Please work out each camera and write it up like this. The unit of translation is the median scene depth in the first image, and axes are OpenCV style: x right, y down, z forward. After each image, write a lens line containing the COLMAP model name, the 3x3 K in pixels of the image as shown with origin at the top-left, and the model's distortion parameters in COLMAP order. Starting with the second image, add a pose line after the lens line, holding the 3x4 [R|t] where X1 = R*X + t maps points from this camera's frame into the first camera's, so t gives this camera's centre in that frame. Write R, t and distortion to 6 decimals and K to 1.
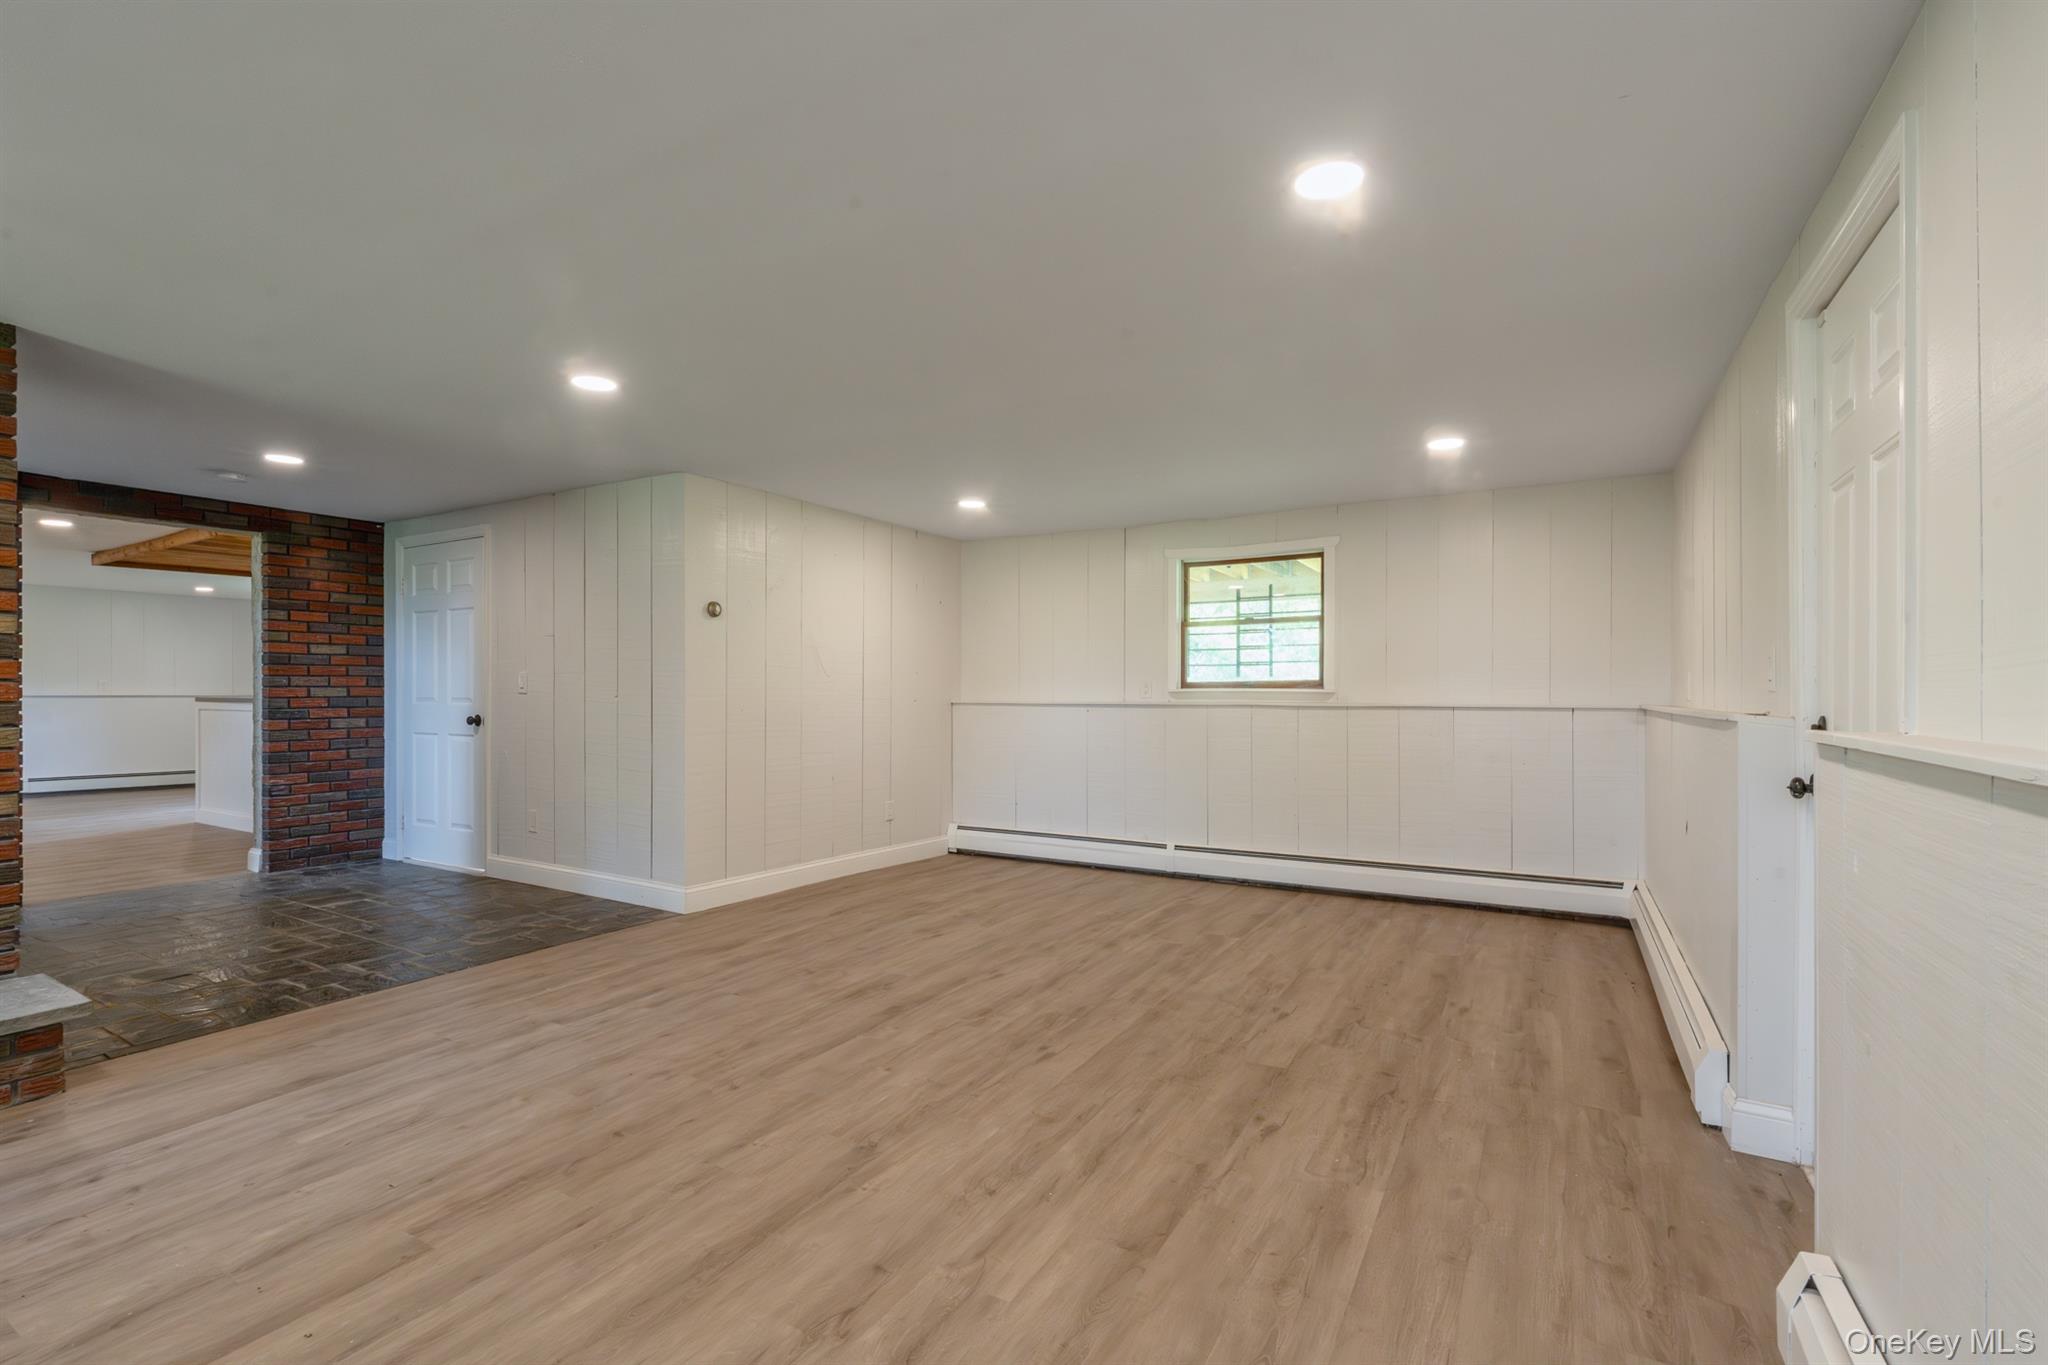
lens RADIAL K [[907.7, 0, 1029.4], [0, 907.7, 691.6], [0, 0, 1]] dist [0.000672, -0.000367]
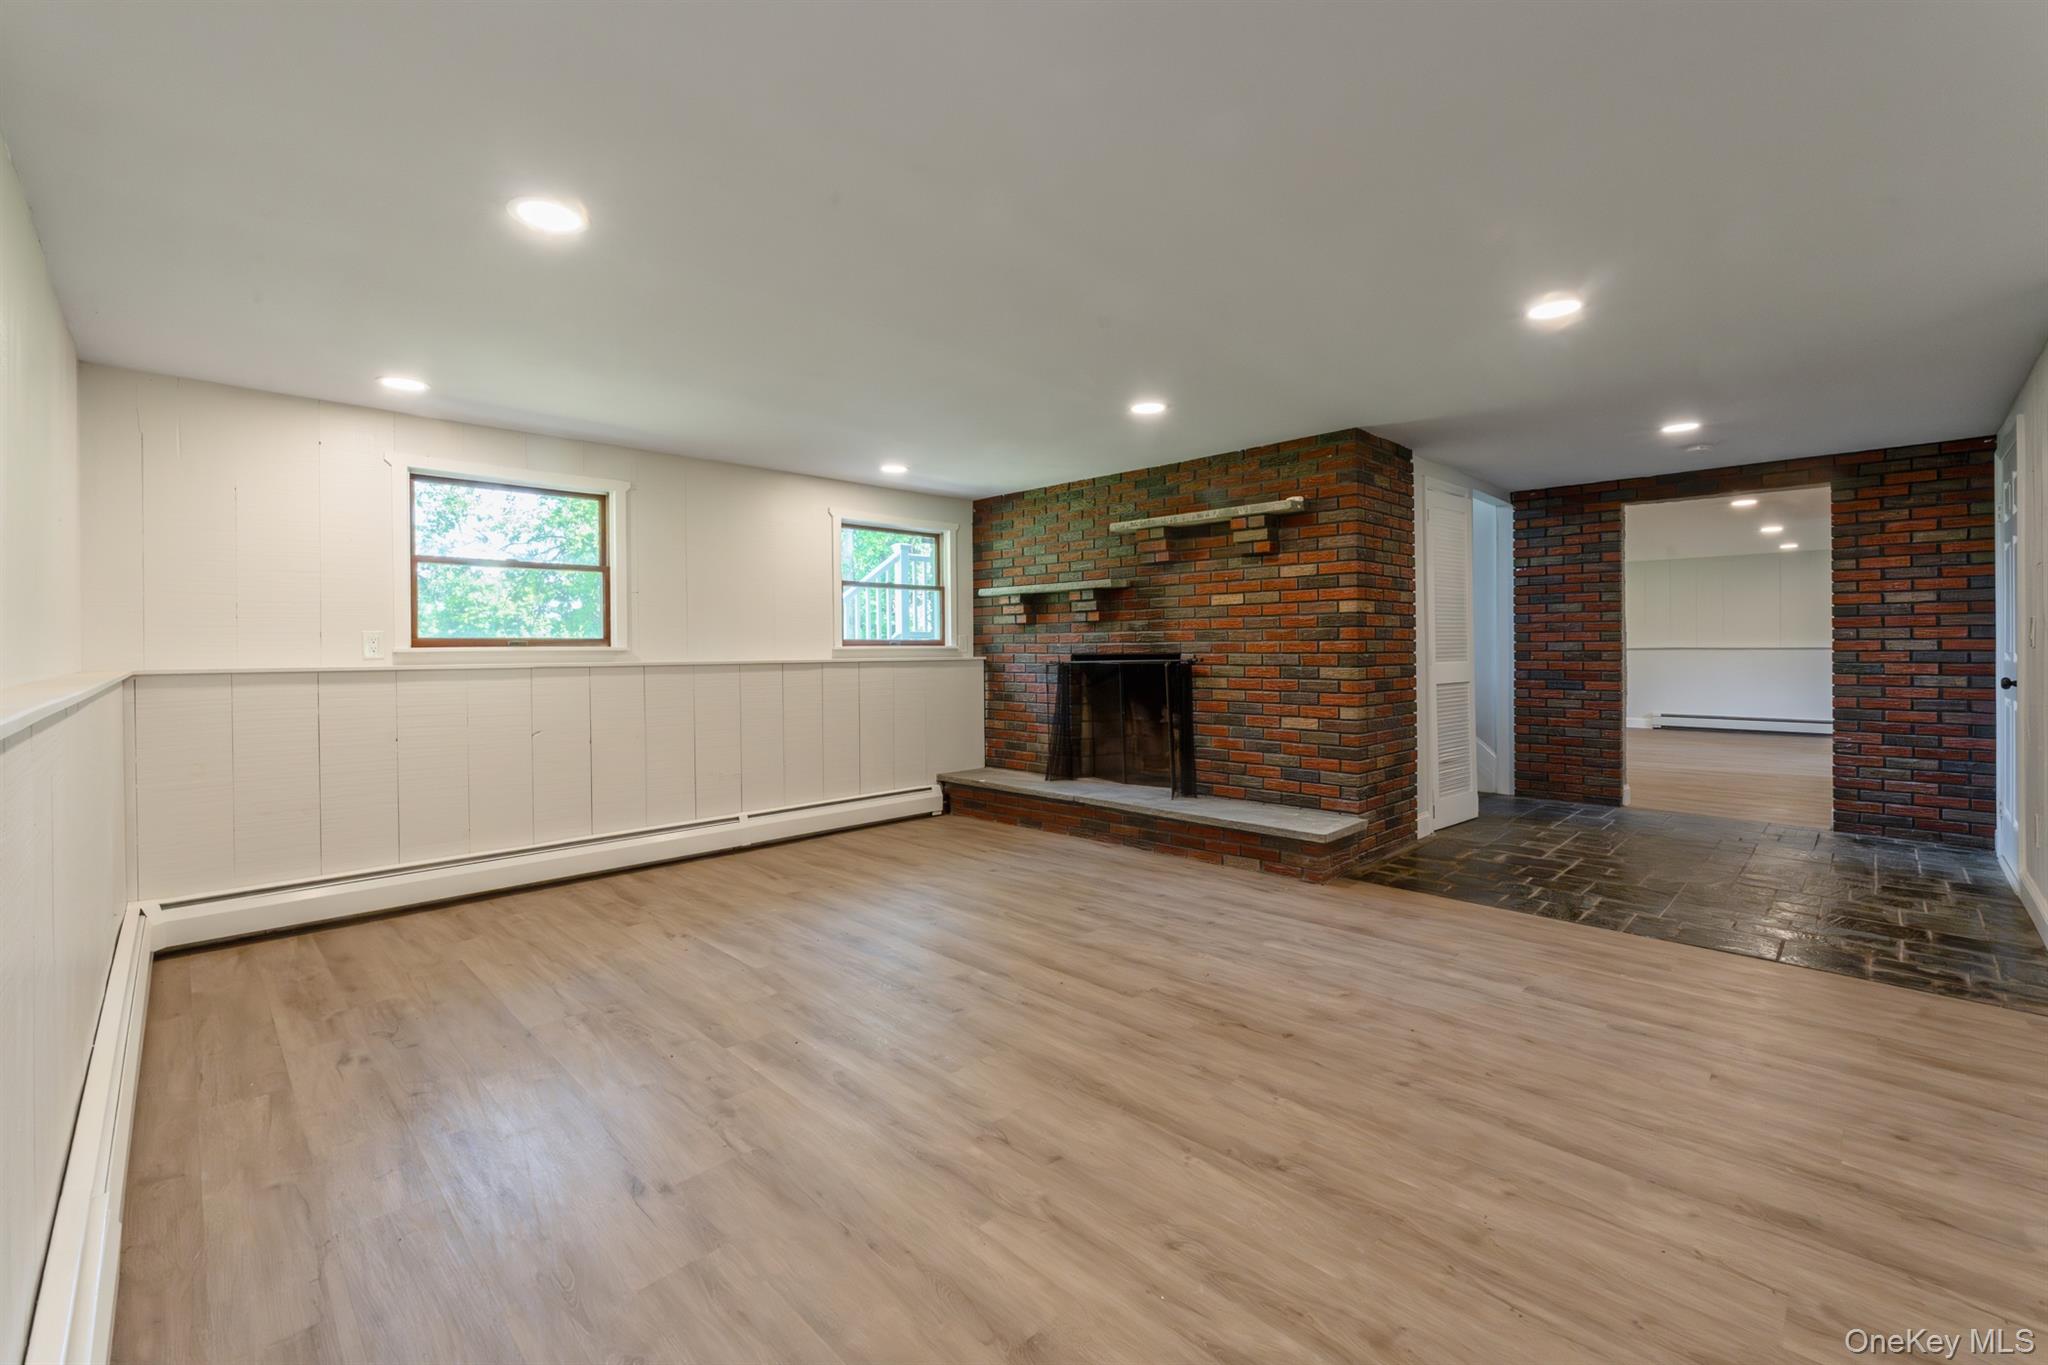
lens RADIAL K [[846.8, 0, 999.1], [0, 846.8, 648.8], [0, 0, 1]] dist [-0.000787, 0.000026]
pose [[-0.271949, 0.003127, -0.962307, 0.425880], [0.003767, 0.999991, 0.002185, -0.001562], [0.962304, -0.003031, -0.271958, 0.599894]]
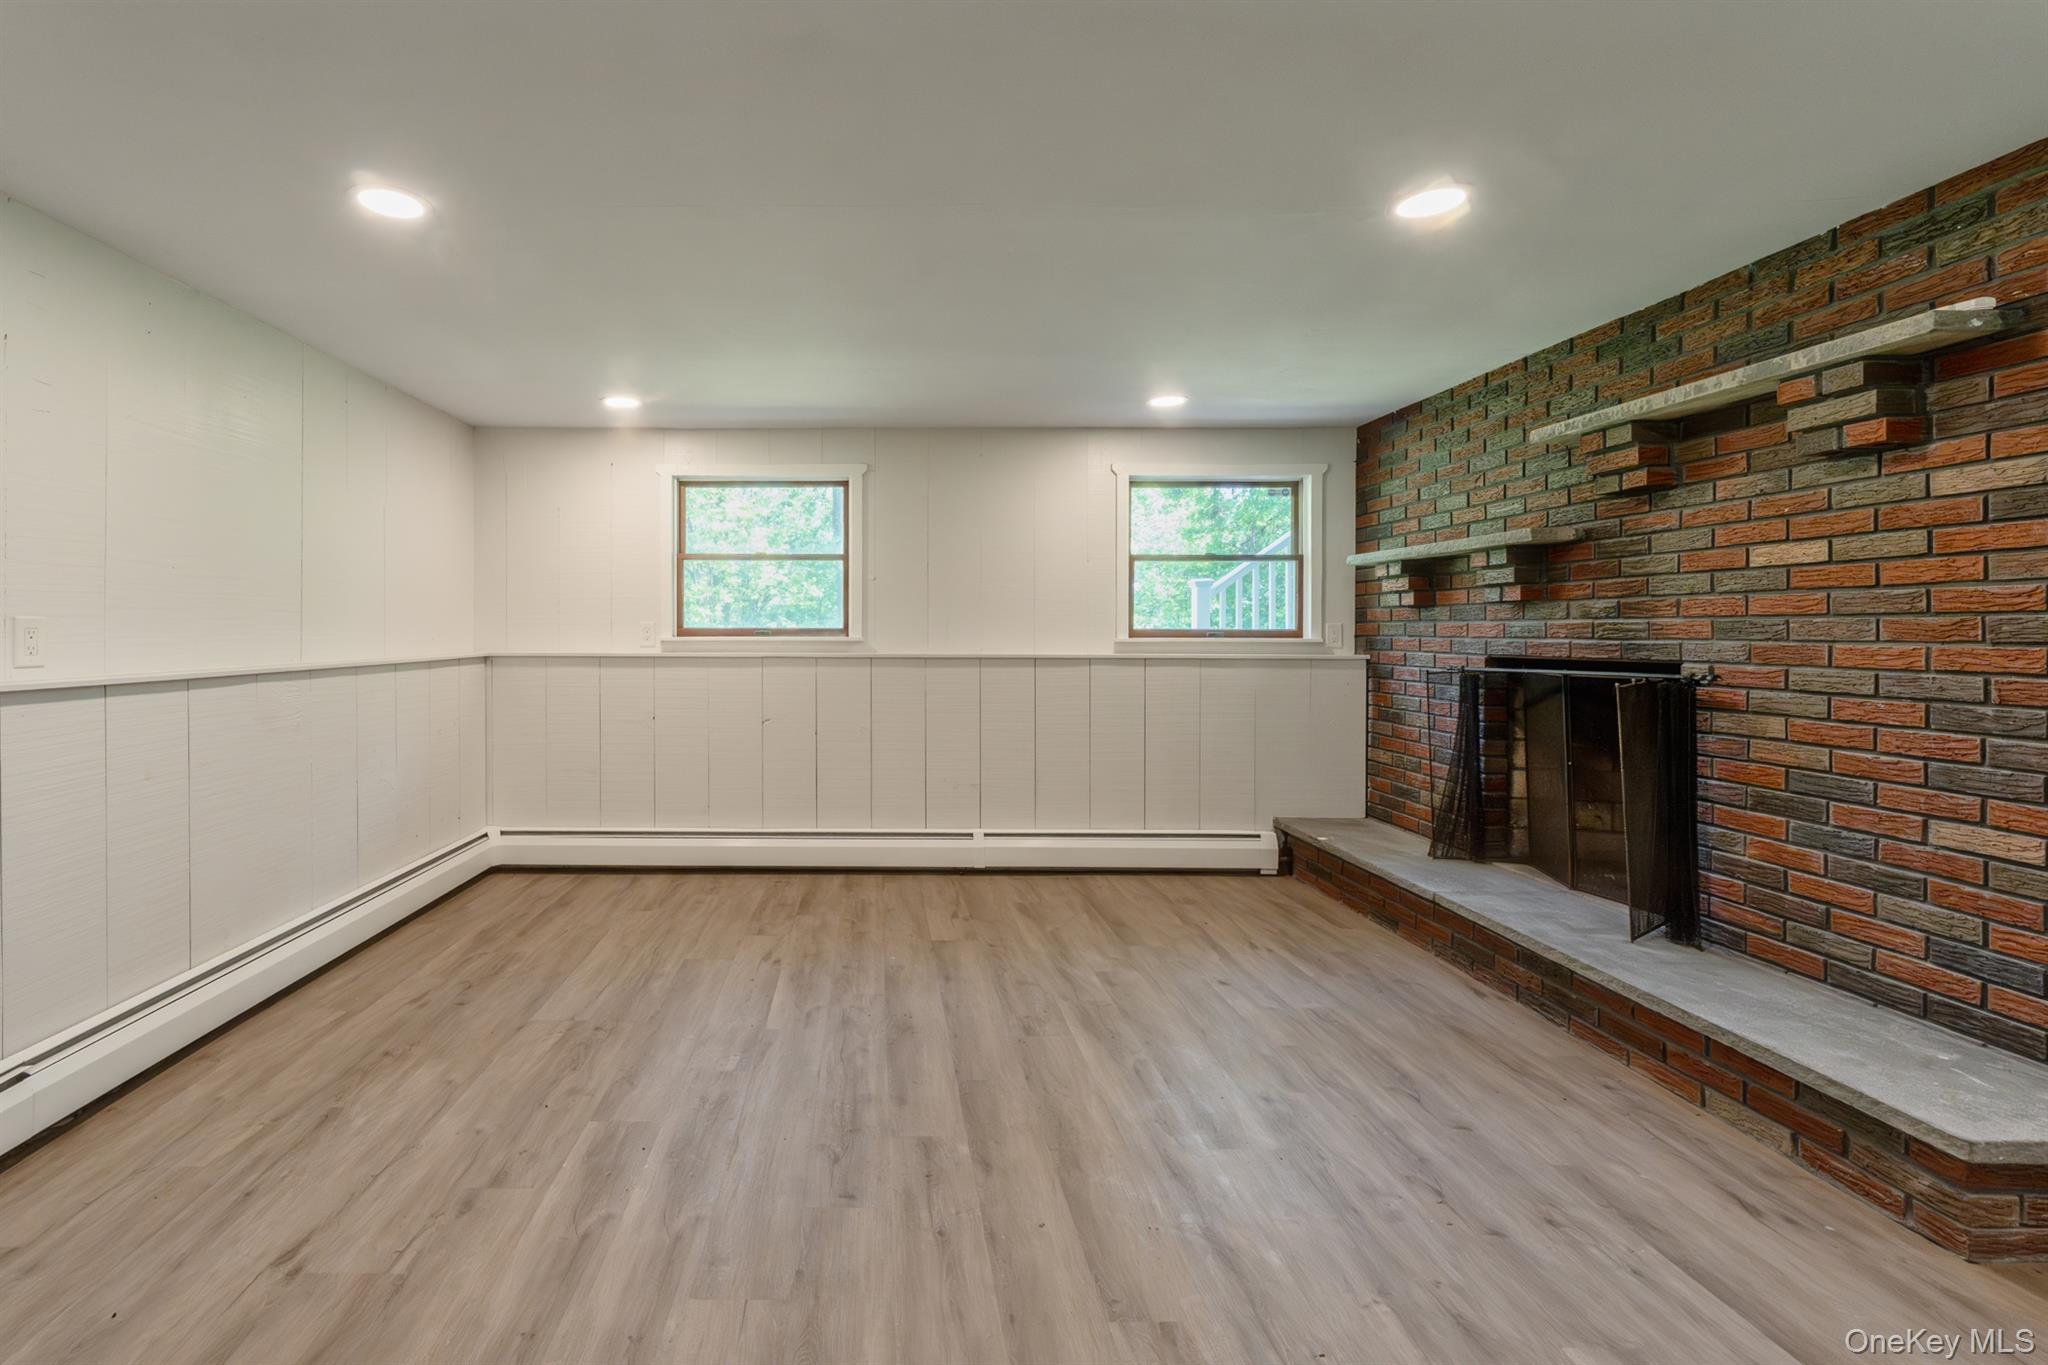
lens RADIAL K [[872.4, 0, 876.6], [0, 872.4, 636.0], [0, 0, 1]] dist [-0.001311, -0.000323]
pose [[-0.867446, 0.002193, -0.497527, -0.032051], [-0.002927, 0.999950, 0.009512, -0.017156], [0.497523, 0.009707, -0.867396, 0.809501]]
